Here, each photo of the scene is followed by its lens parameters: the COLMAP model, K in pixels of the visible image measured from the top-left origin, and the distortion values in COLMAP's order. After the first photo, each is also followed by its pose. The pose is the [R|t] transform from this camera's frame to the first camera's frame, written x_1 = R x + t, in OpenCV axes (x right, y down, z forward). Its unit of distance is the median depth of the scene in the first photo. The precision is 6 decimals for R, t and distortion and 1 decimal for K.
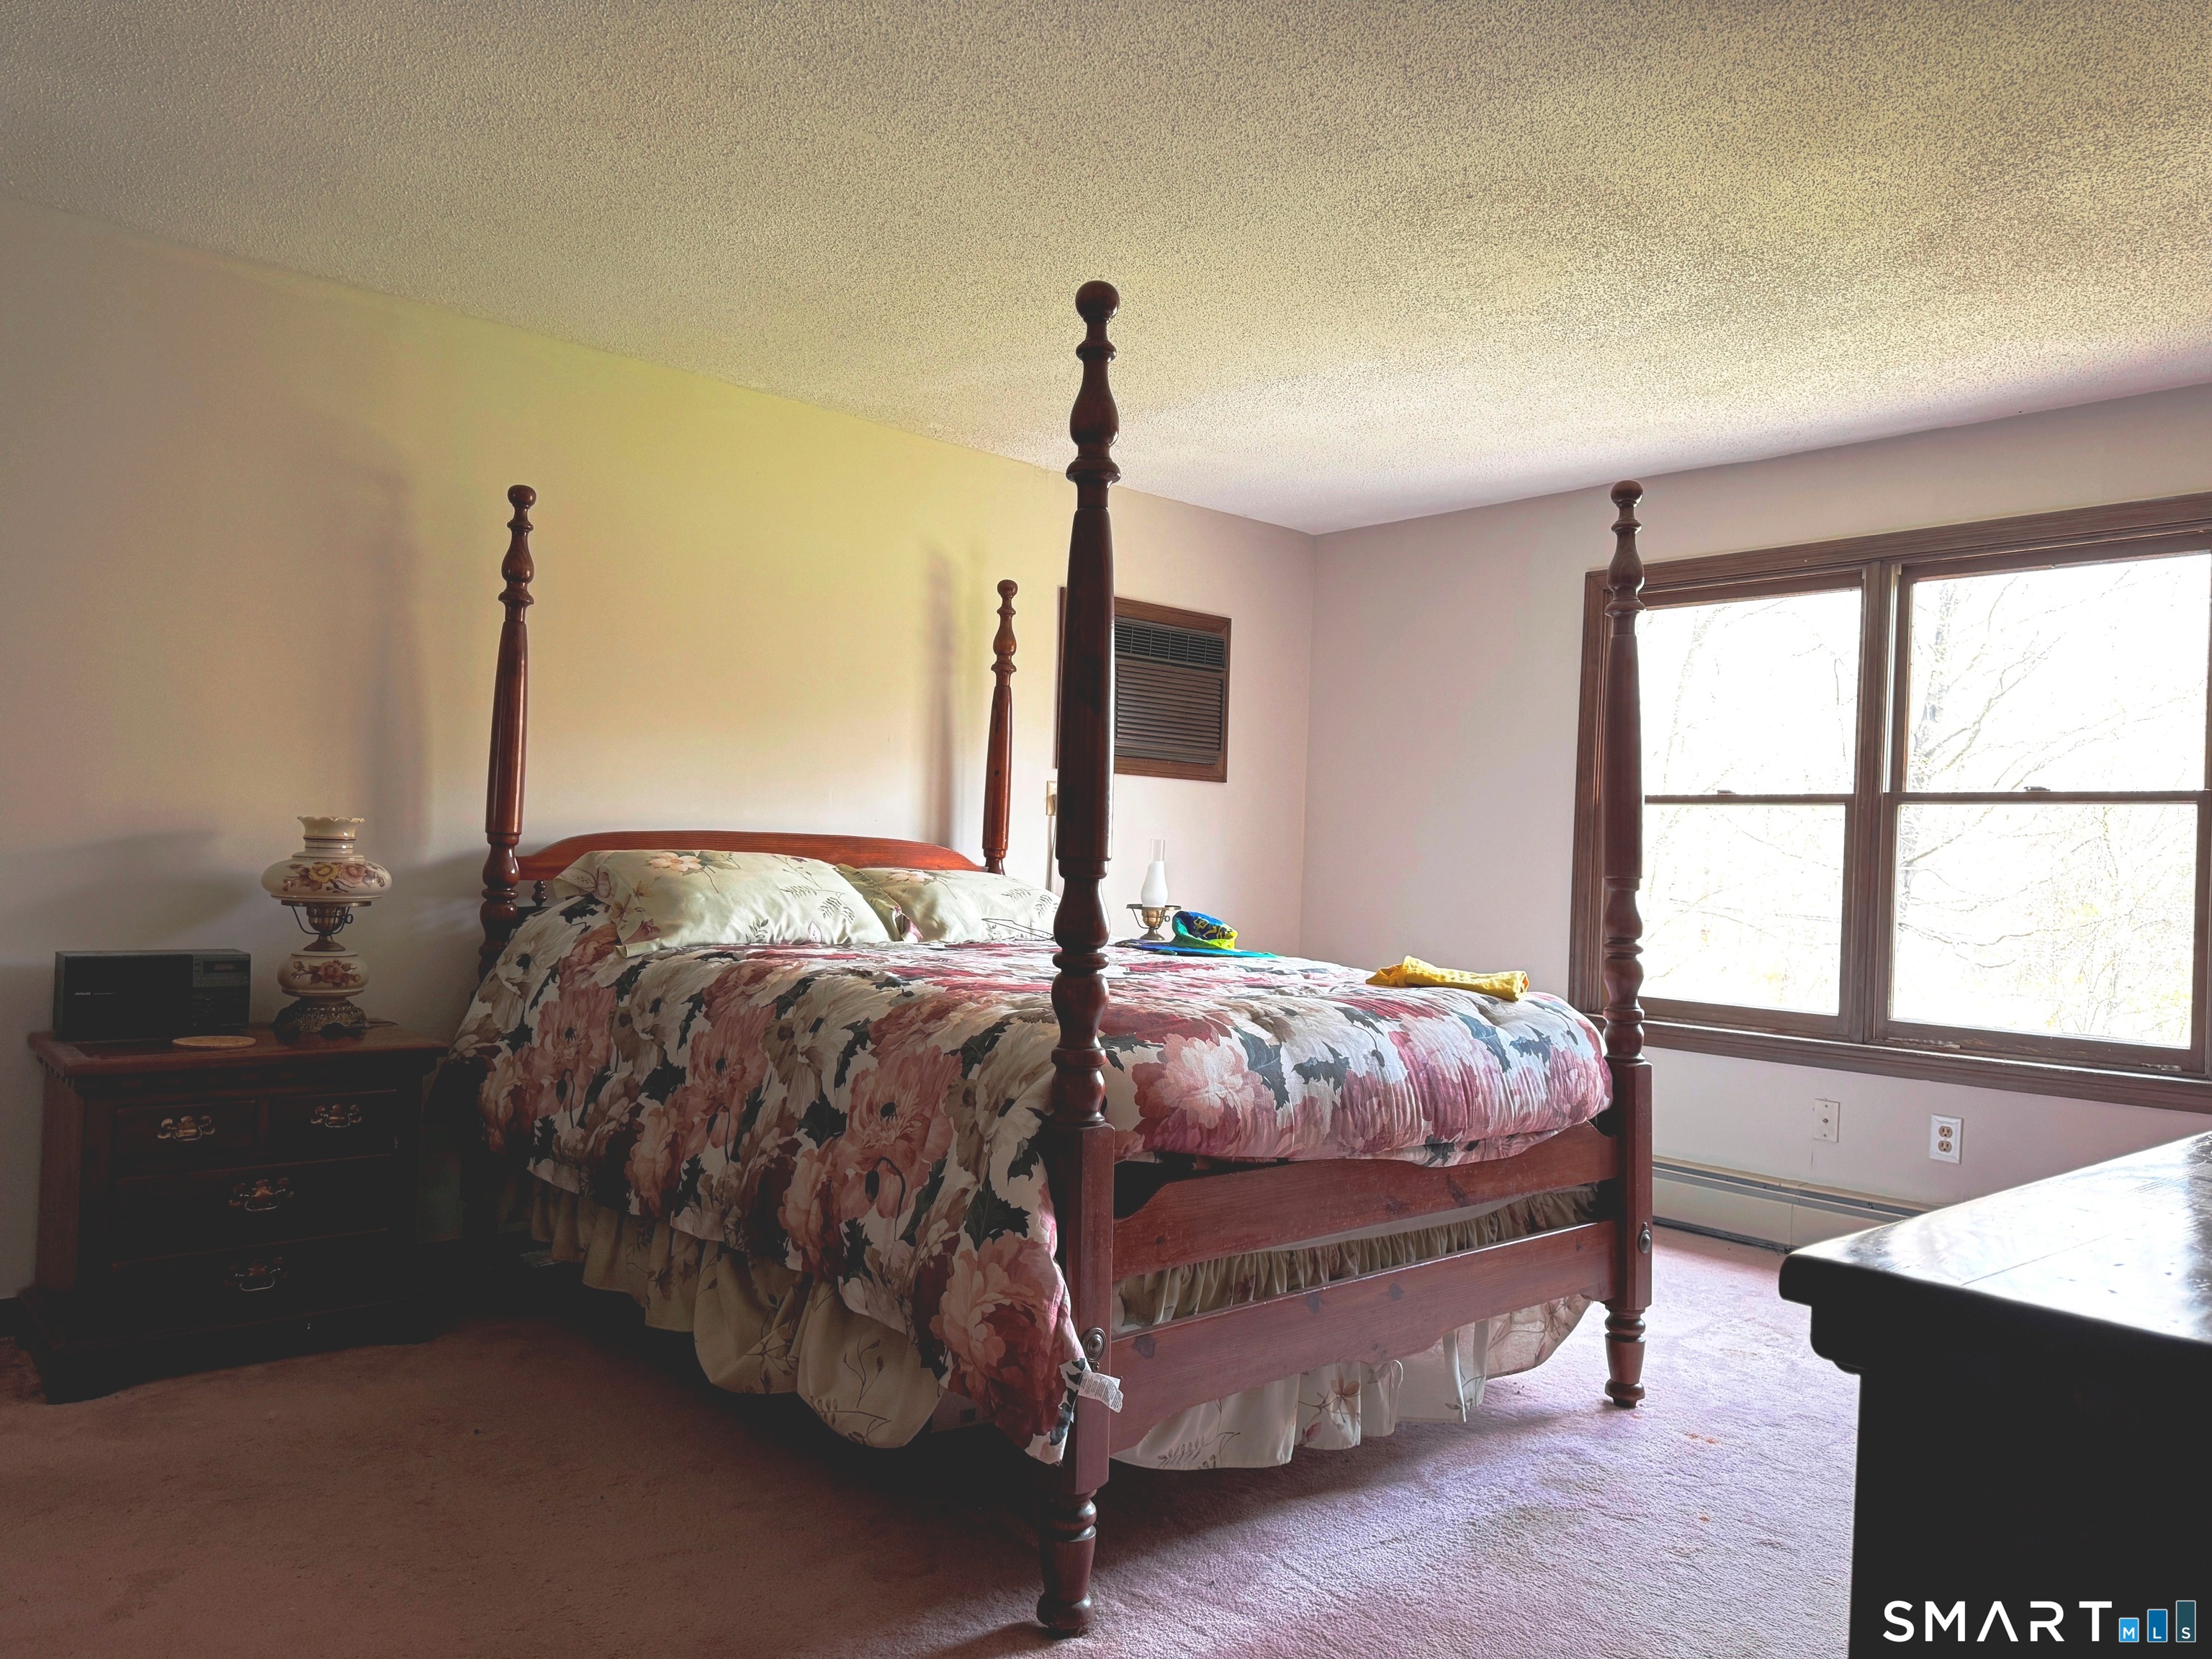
lens RADIAL K [[1536.3, 0, 1102.9], [0, 1536.3, 843.0], [0, 0, 1]] dist [0.133995, -0.207466]
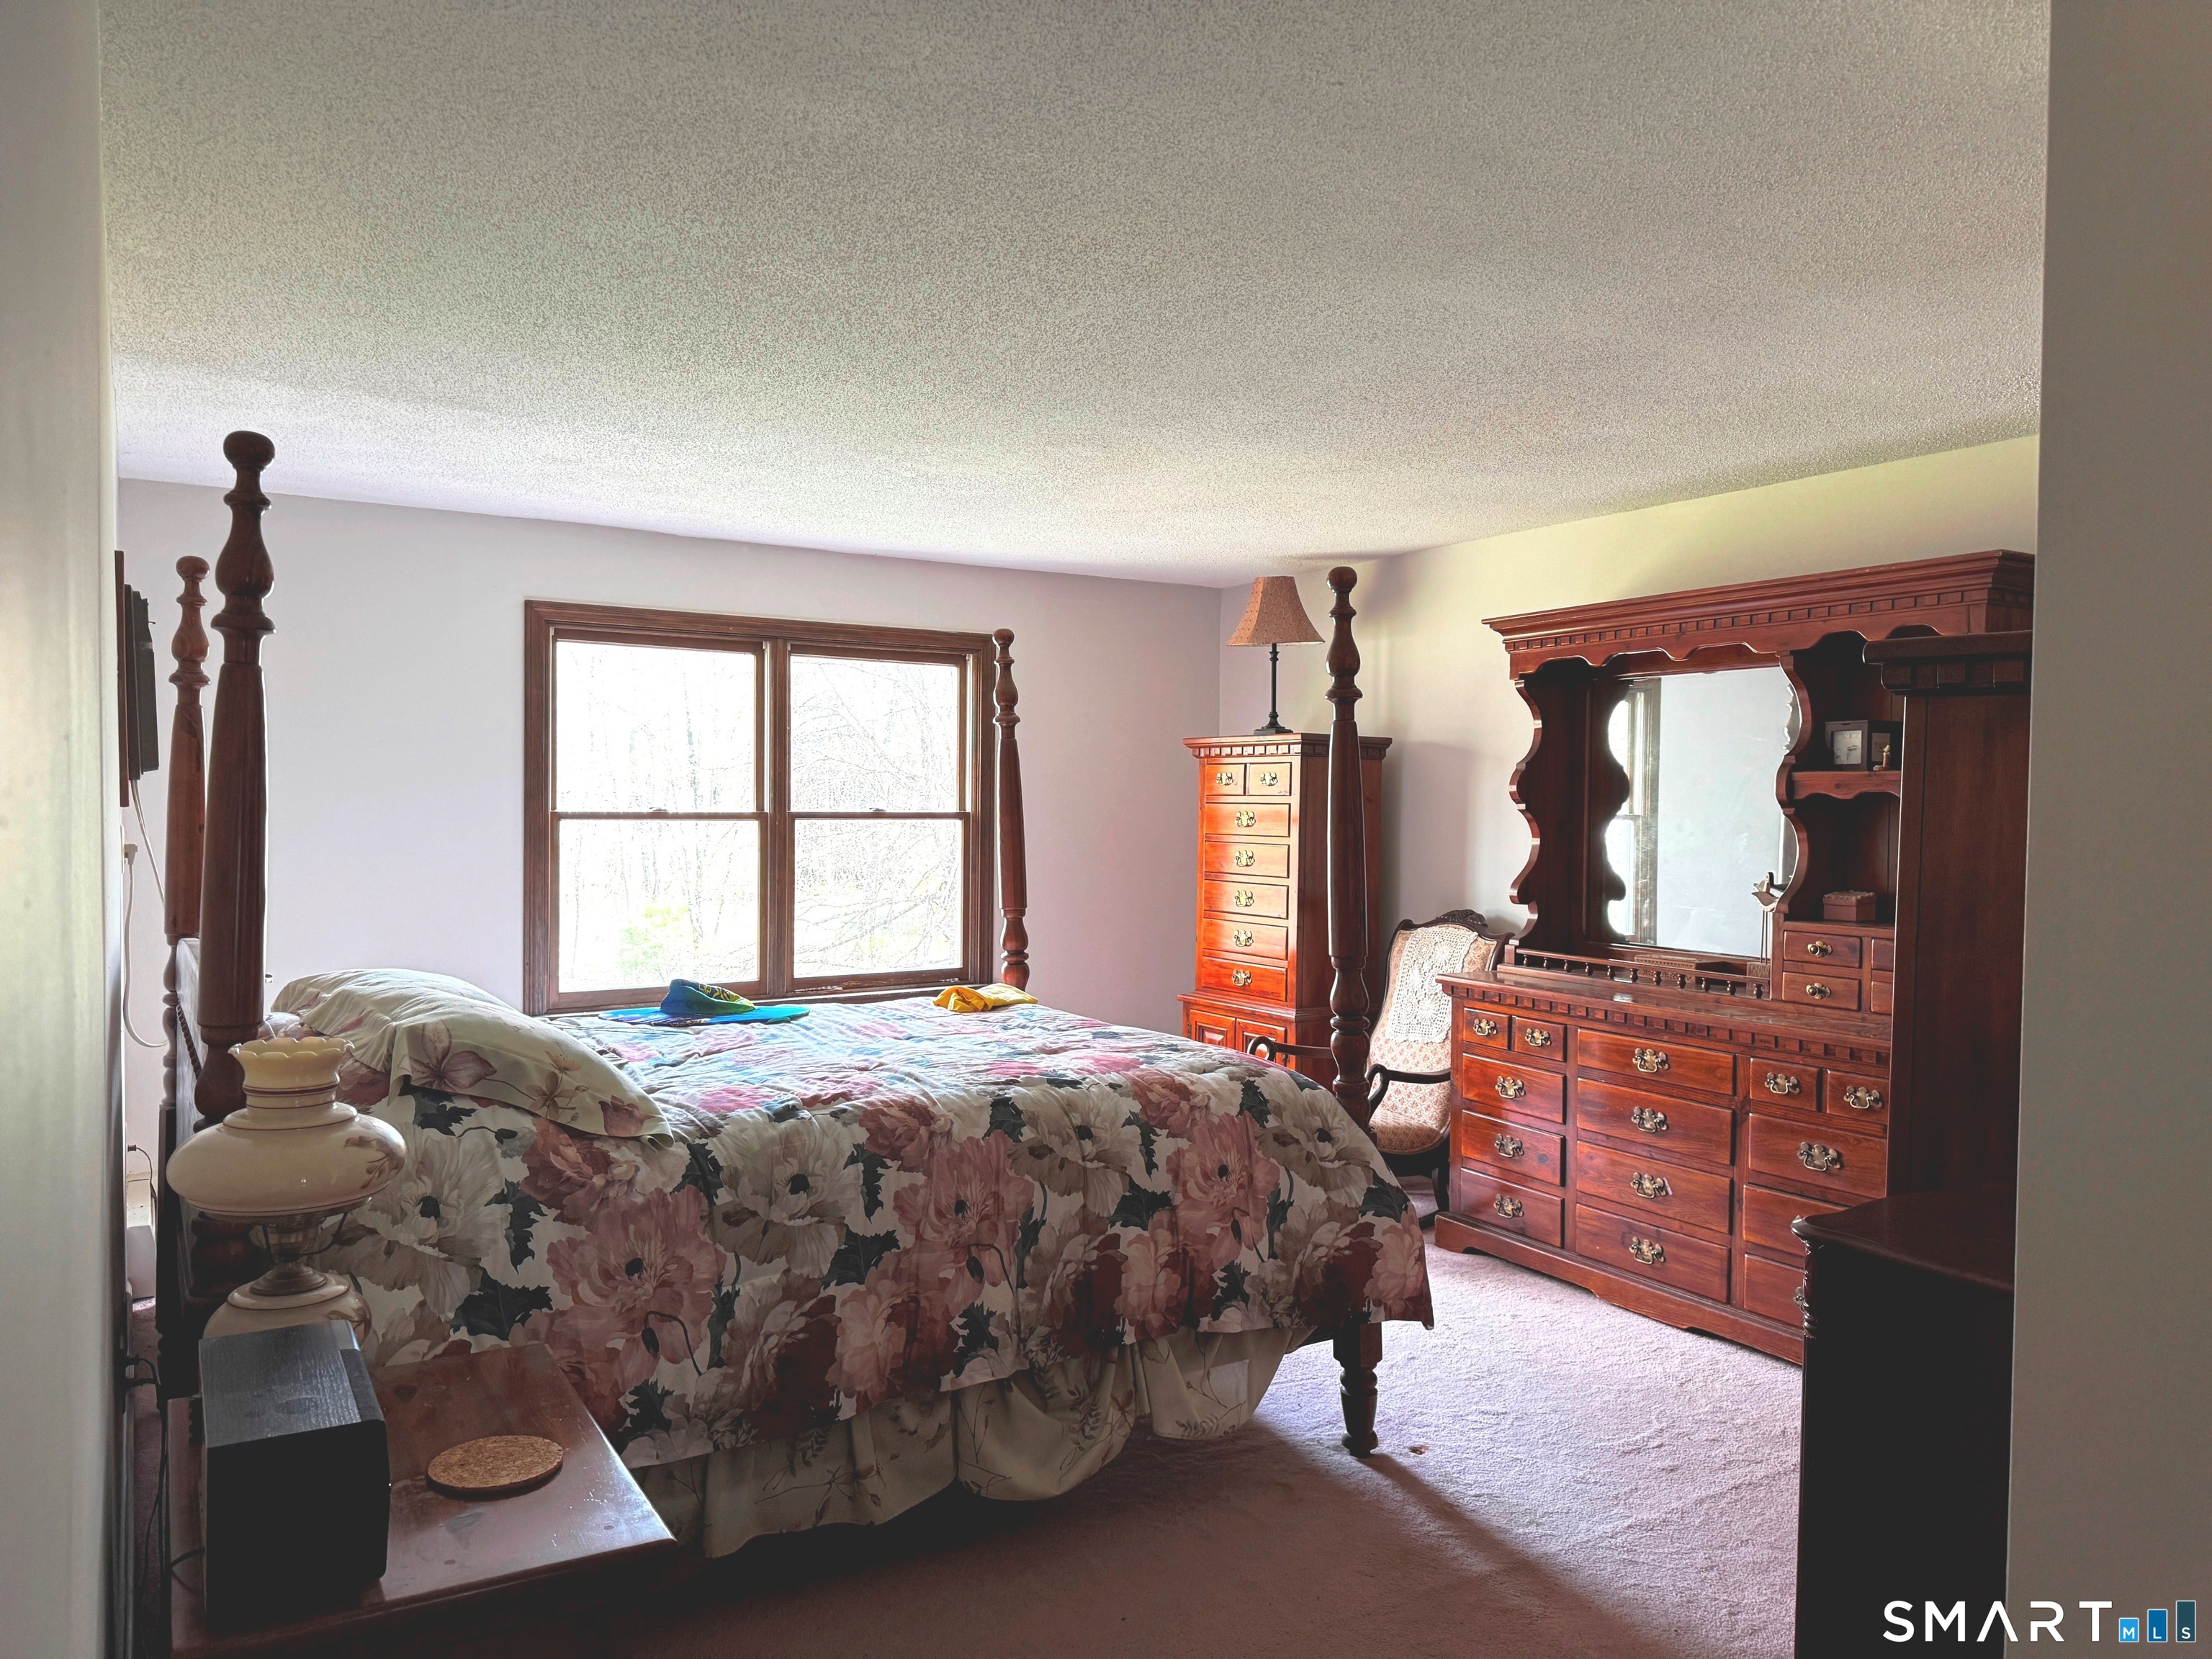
lens RADIAL K [[1536.3, 0, 1102.9], [0, 1536.3, 843.0], [0, 0, 1]] dist [0.133995, -0.207466]
pose [[0.185830, -0.066272, 0.980344, -0.899016], [-0.007961, 0.997589, 0.068947, -0.117666], [-0.982550, -0.020617, 0.184854, 0.569610]]
